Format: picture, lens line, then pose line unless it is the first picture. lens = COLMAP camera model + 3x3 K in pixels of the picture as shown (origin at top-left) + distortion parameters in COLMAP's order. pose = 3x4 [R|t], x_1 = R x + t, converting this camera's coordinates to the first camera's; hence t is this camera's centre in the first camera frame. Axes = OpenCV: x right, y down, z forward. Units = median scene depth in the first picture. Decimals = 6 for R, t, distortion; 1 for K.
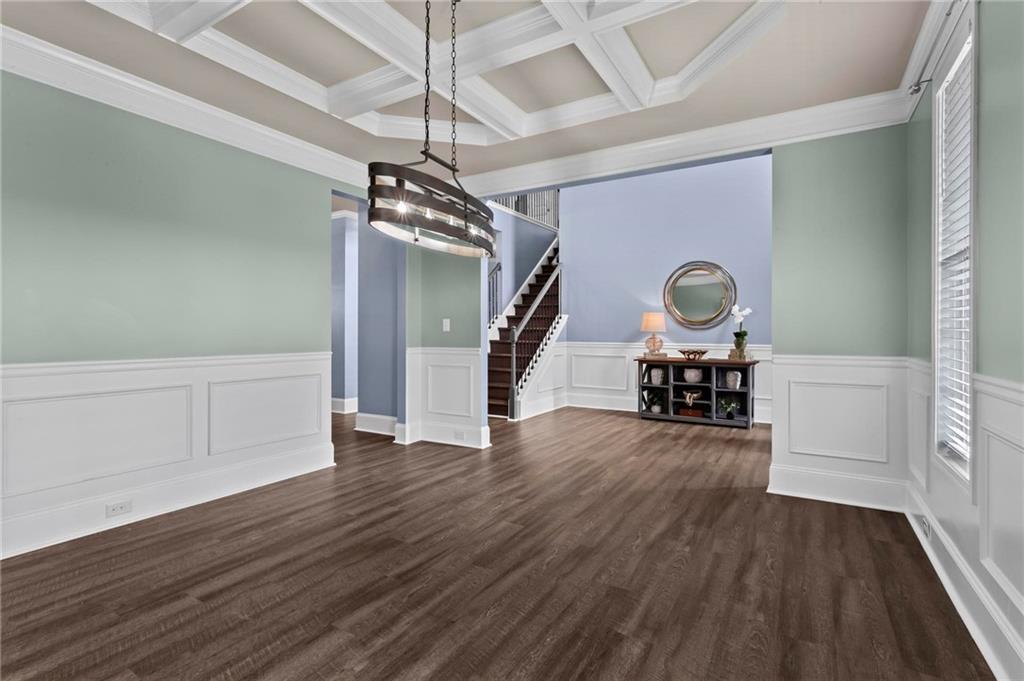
lens RADIAL K [[491.7, 0, 511.1], [0, 491.7, 336.3], [0, 0, 1]] dist [-0.034240, 0.011884]
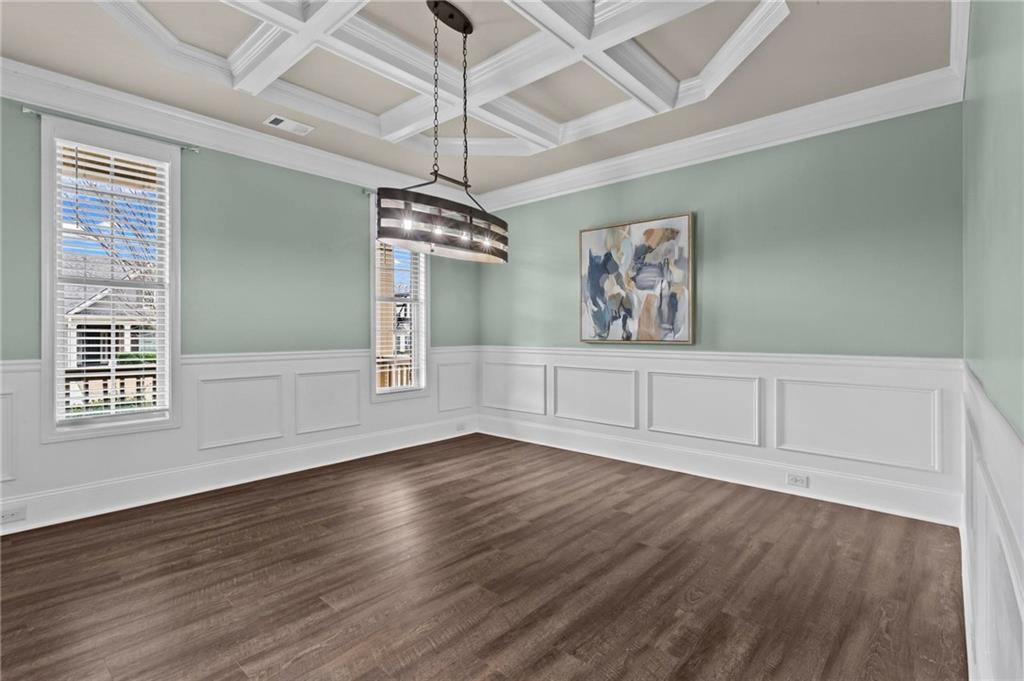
lens RADIAL K [[491.7, 0, 511.0], [0, 491.7, 335.3], [0, 0, 1]] dist [-0.034240, 0.011884]
pose [[-0.982922, -0.001511, 0.184016, -0.485026], [0.000433, 0.999945, 0.010526, -0.011489], [-0.184022, 0.010426, -0.982867, 2.081500]]
